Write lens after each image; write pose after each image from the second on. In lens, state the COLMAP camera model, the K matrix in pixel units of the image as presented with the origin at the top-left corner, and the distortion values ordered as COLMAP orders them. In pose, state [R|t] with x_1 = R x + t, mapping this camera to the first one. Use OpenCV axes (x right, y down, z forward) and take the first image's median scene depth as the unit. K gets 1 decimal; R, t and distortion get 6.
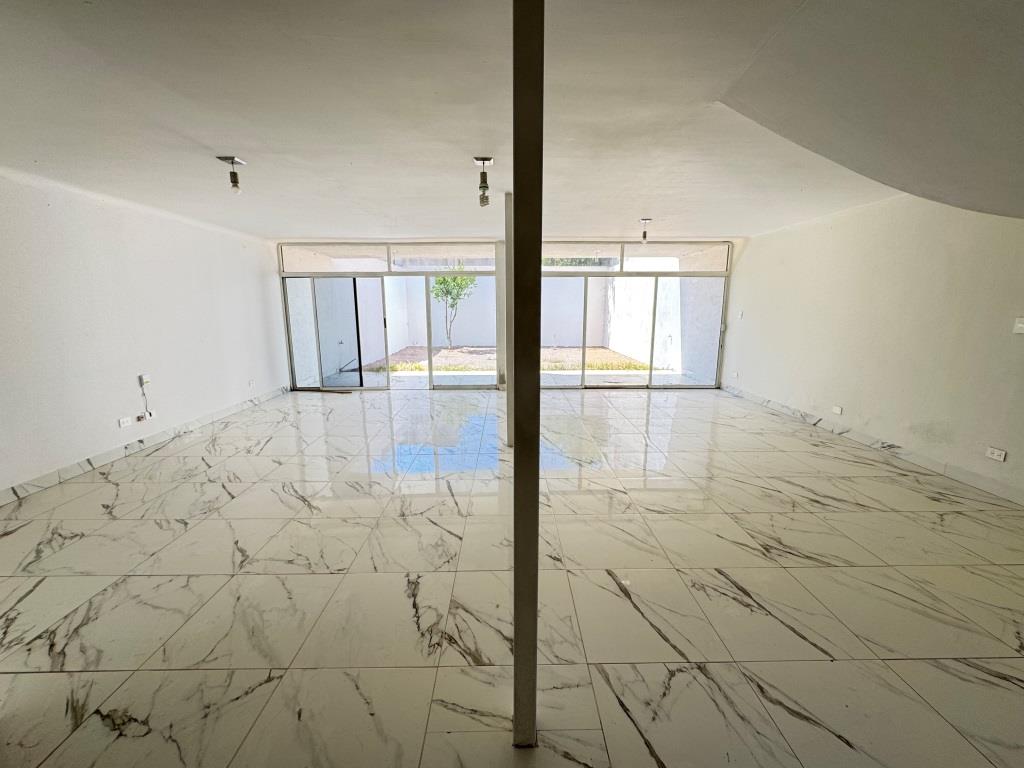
lens RADIAL K [[408.6, 0, 512.9], [0, 408.6, 383.9], [0, 0, 1]] dist [-0.001327, 0.000104]
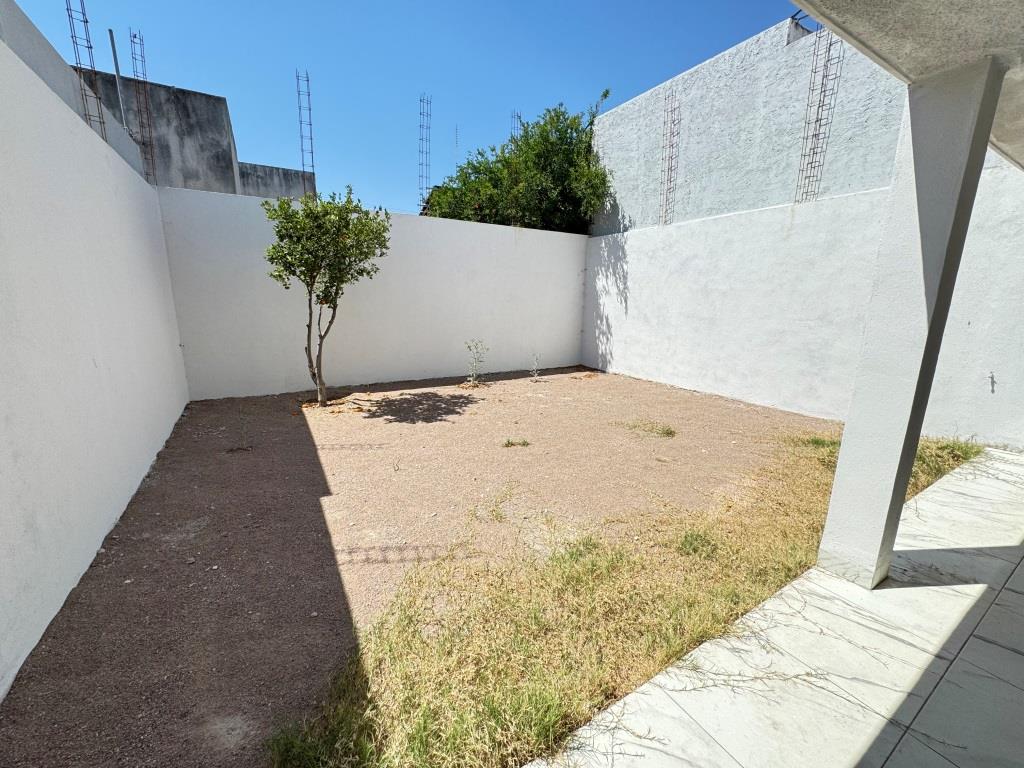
lens RADIAL K [[407.9, 0, 512.0], [0, 407.9, 384.0], [0, 0, 1]] dist [-0.001728, 0.000165]
pose [[0.859994, -0.093675, 0.501632, -0.398752], [0.089163, 0.995469, 0.033033, -0.205662], [-0.502454, 0.016319, 0.864450, 1.110515]]
